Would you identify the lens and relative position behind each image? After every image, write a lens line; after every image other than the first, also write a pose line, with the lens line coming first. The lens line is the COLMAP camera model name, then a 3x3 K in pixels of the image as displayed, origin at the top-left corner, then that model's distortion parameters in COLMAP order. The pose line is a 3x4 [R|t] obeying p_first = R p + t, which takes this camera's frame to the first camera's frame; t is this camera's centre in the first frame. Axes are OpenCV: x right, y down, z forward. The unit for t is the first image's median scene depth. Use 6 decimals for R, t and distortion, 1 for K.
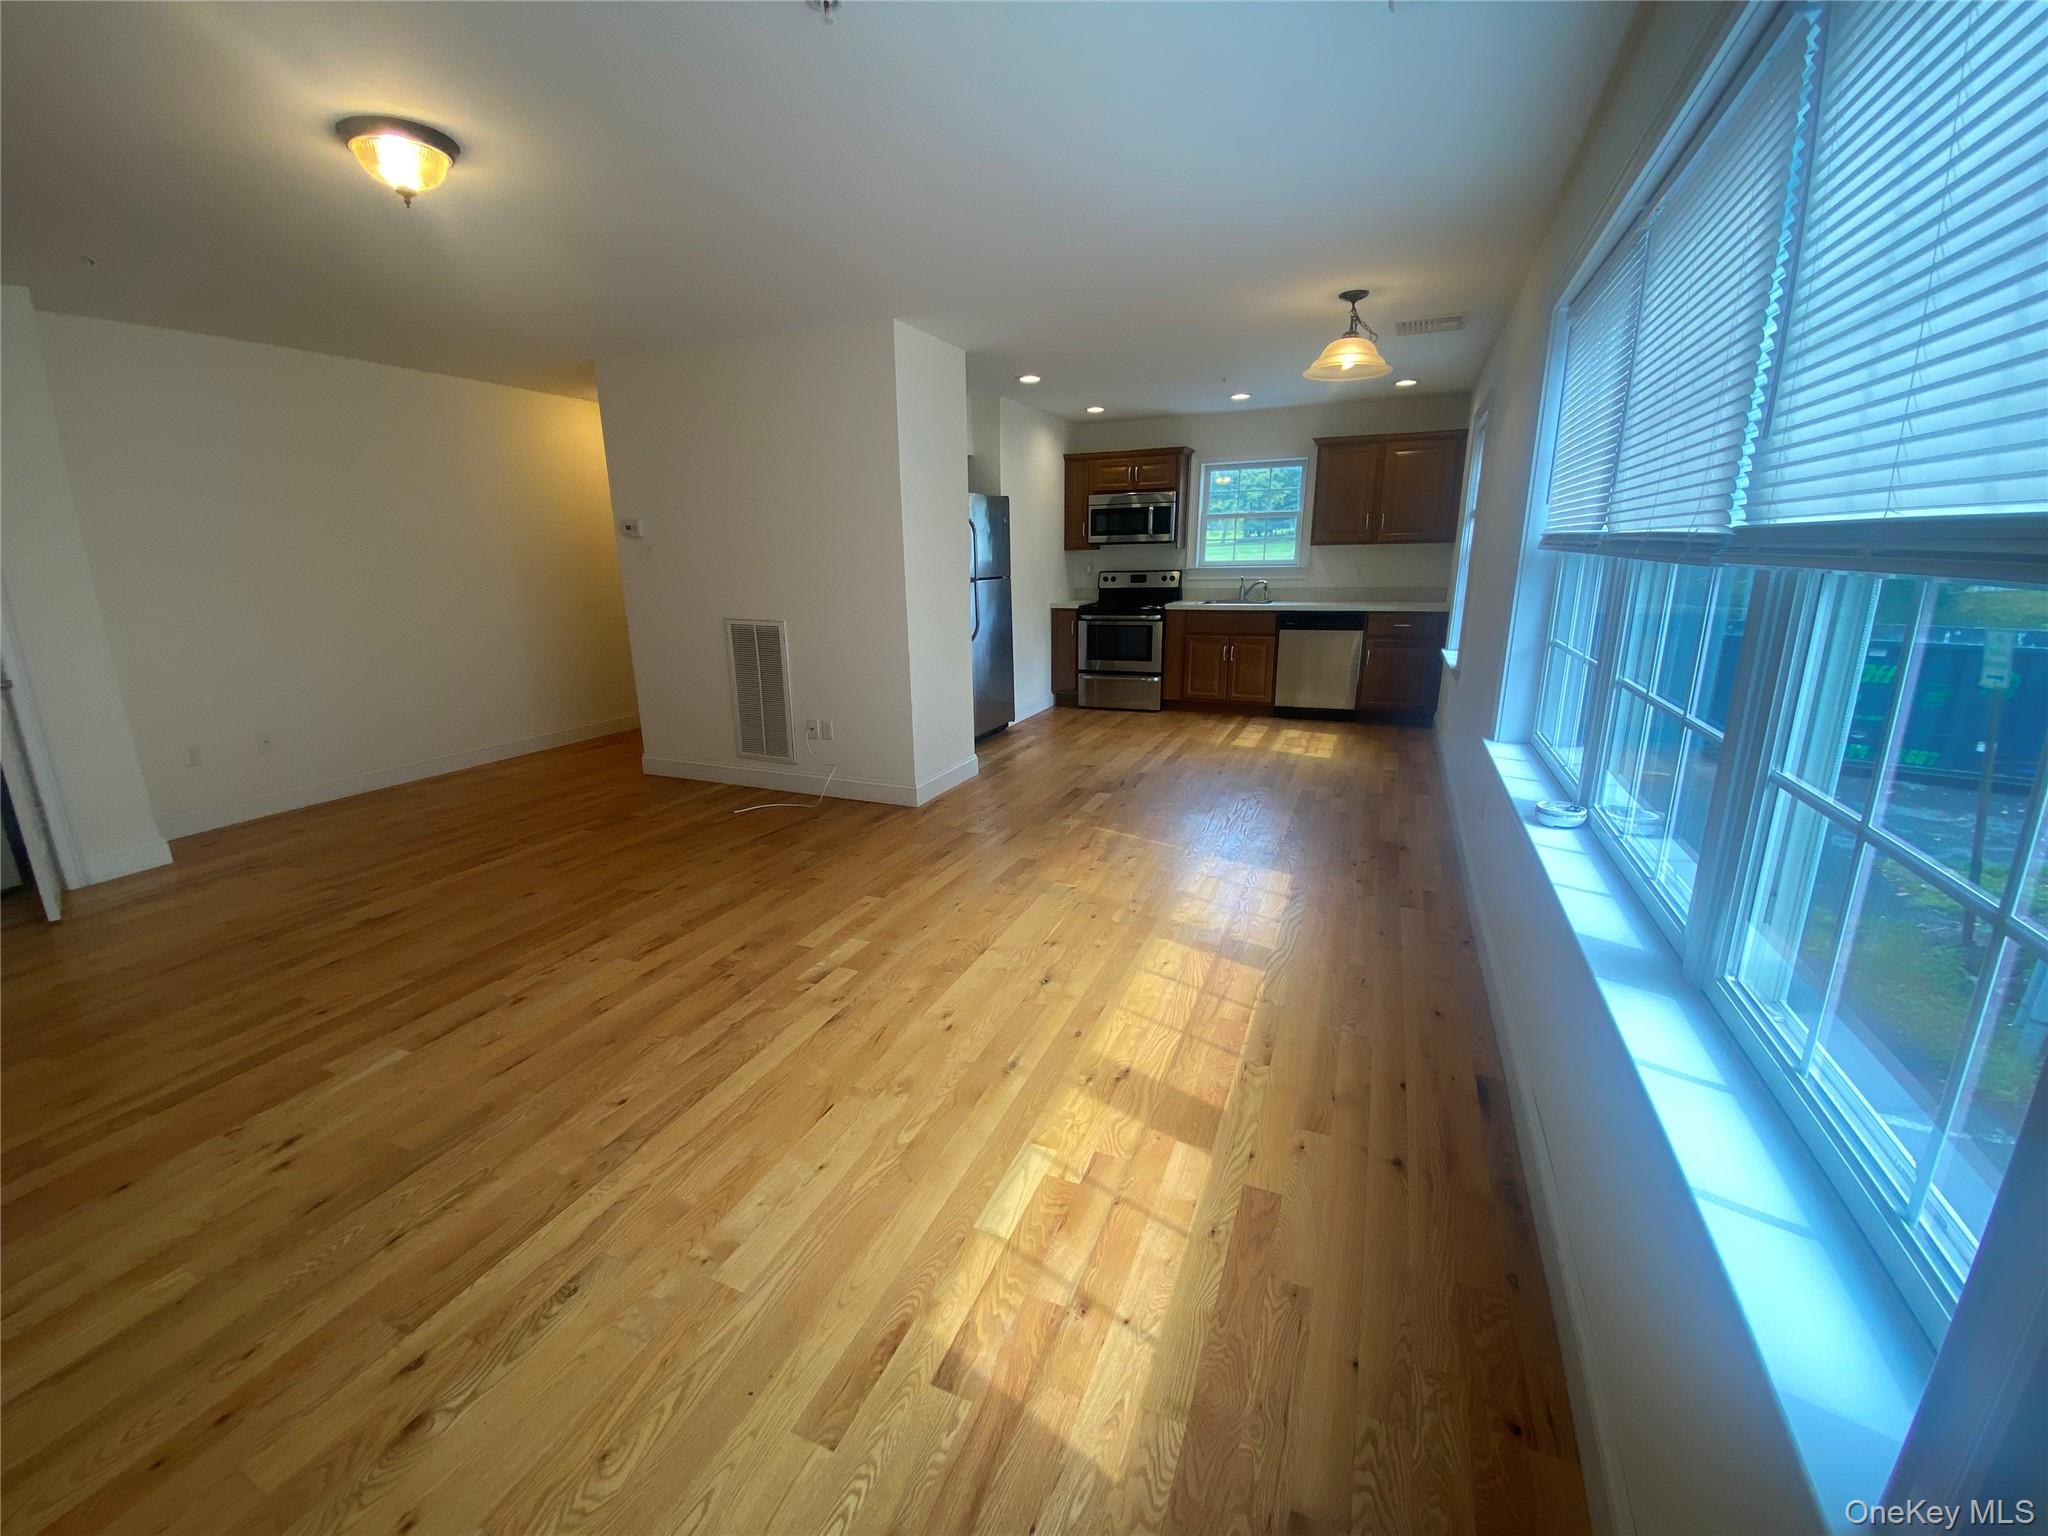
lens RADIAL K [[826.8, 0, 1017.3], [0, 826.8, 775.0], [0, 0, 1]] dist [0.013929, -0.017302]
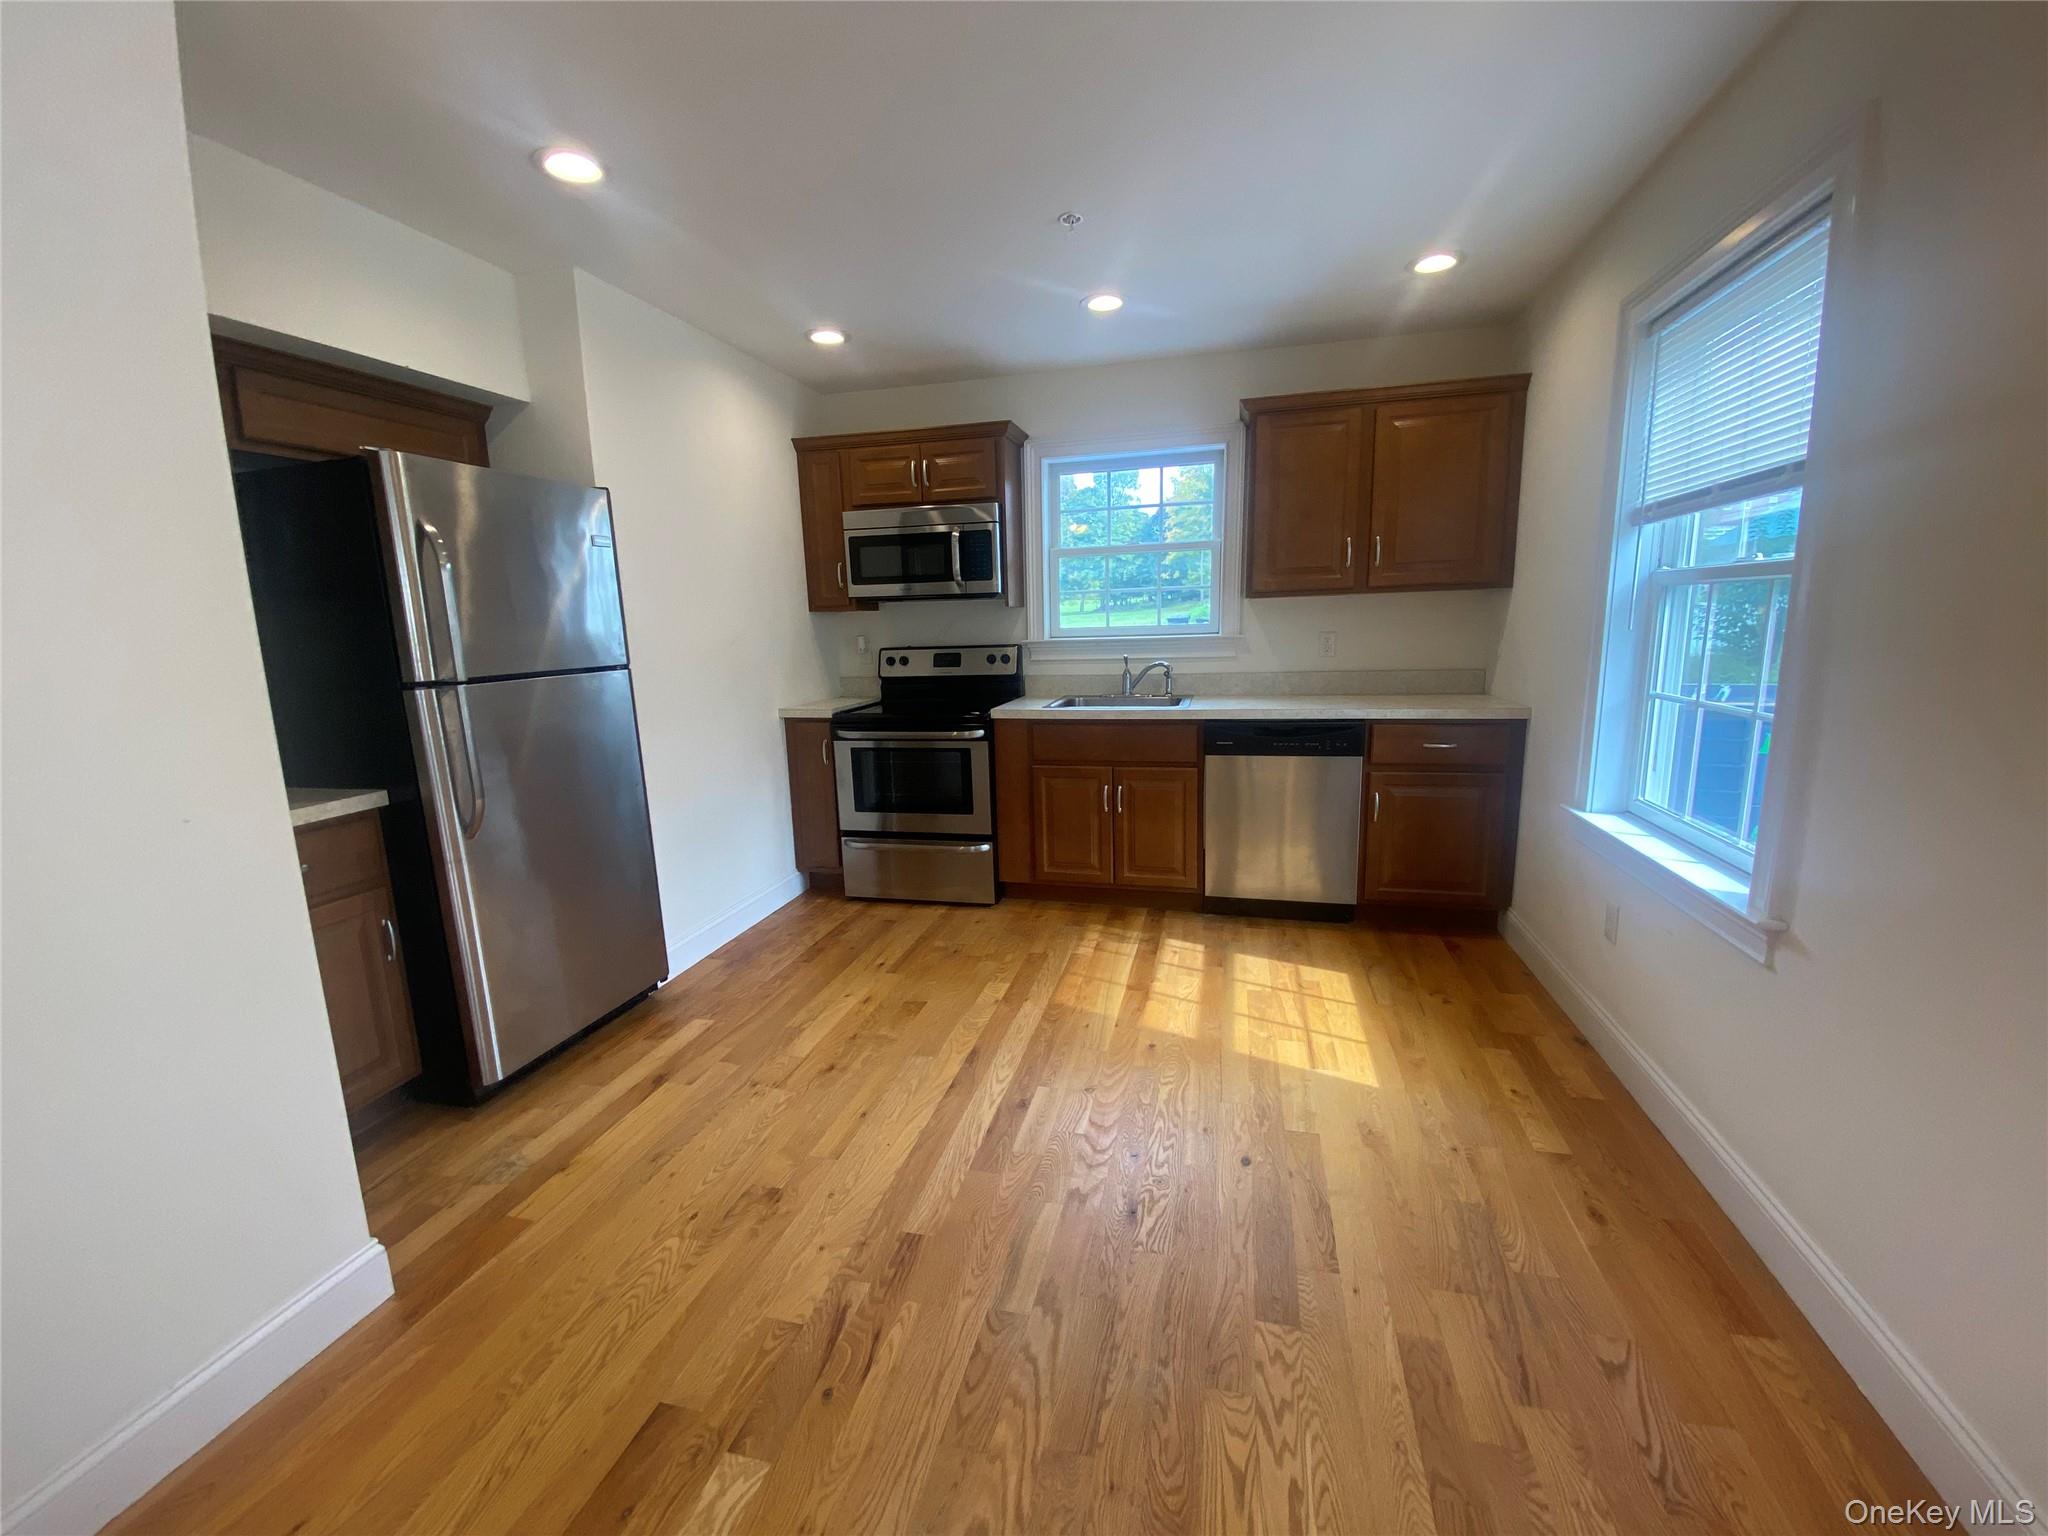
lens RADIAL K [[826.8, 0, 1024.0], [0, 826.8, 774.3], [0, 0, 1]] dist [0.013929, -0.017302]
pose [[0.986248, -0.044112, 0.159279, 0.157669], [0.056742, 0.995519, -0.075641, -0.171392], [-0.155228, 0.083639, 0.984332, 0.666270]]
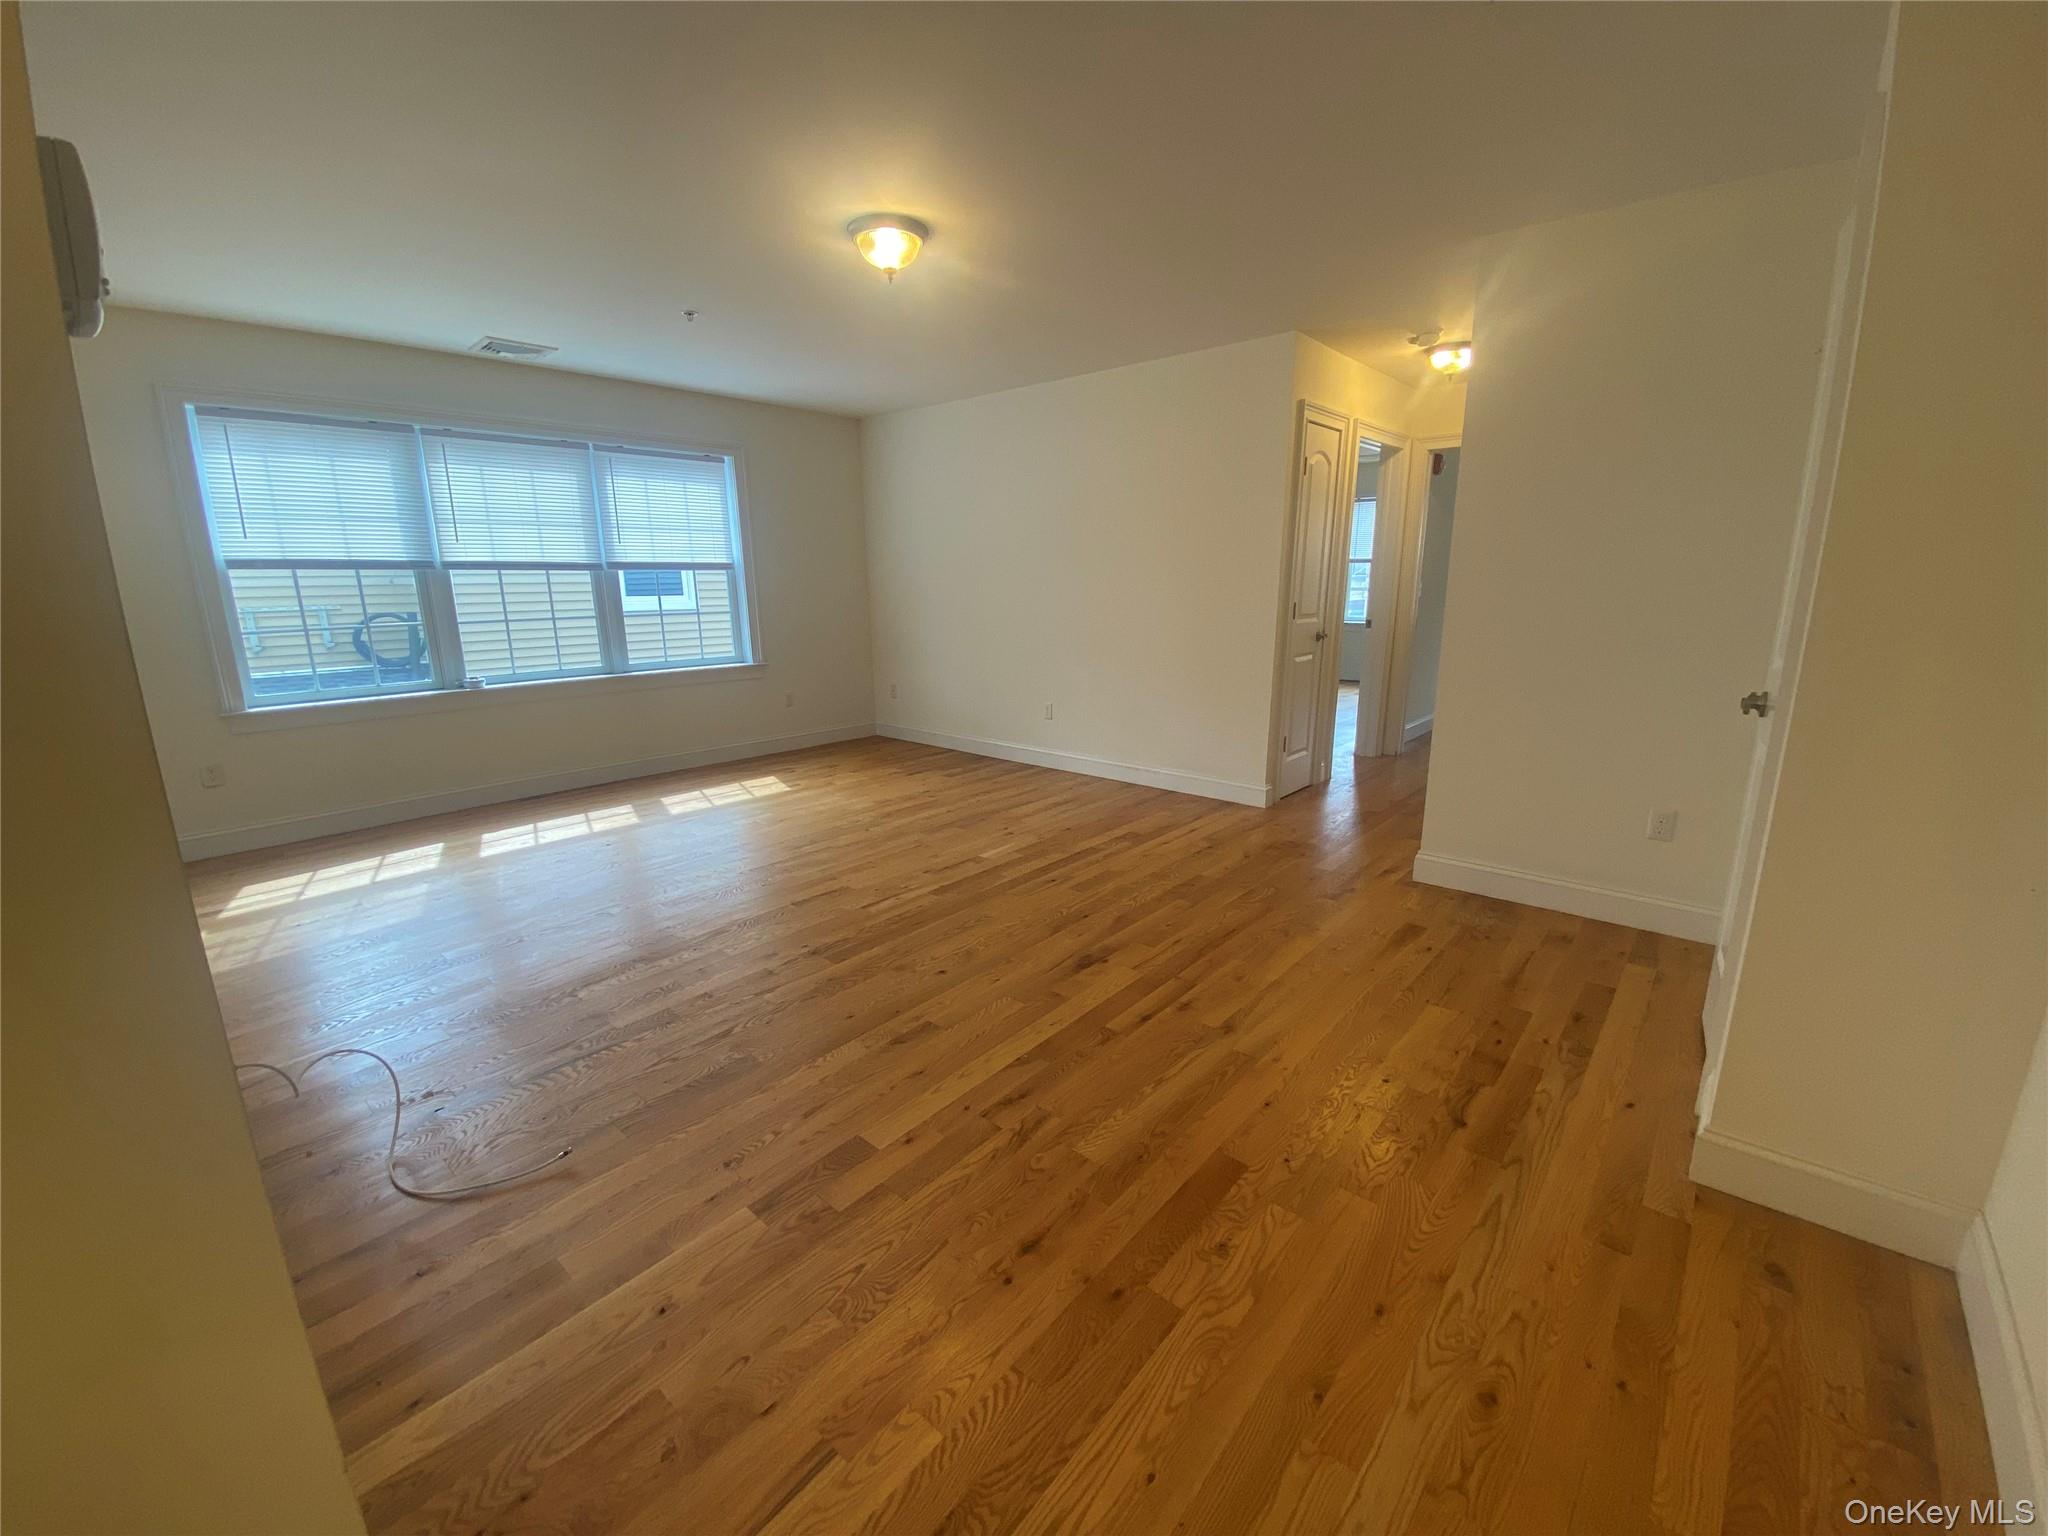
lens RADIAL K [[826.8, 0, 1015.7], [0, 826.8, 771.2], [0, 0, 1]] dist [0.013929, -0.017302]
pose [[-0.951257, -0.050443, 0.304247, -0.608194], [0.102075, 0.879430, 0.464956, -0.266284], [-0.291018, 0.473348, -0.831415, 1.062477]]
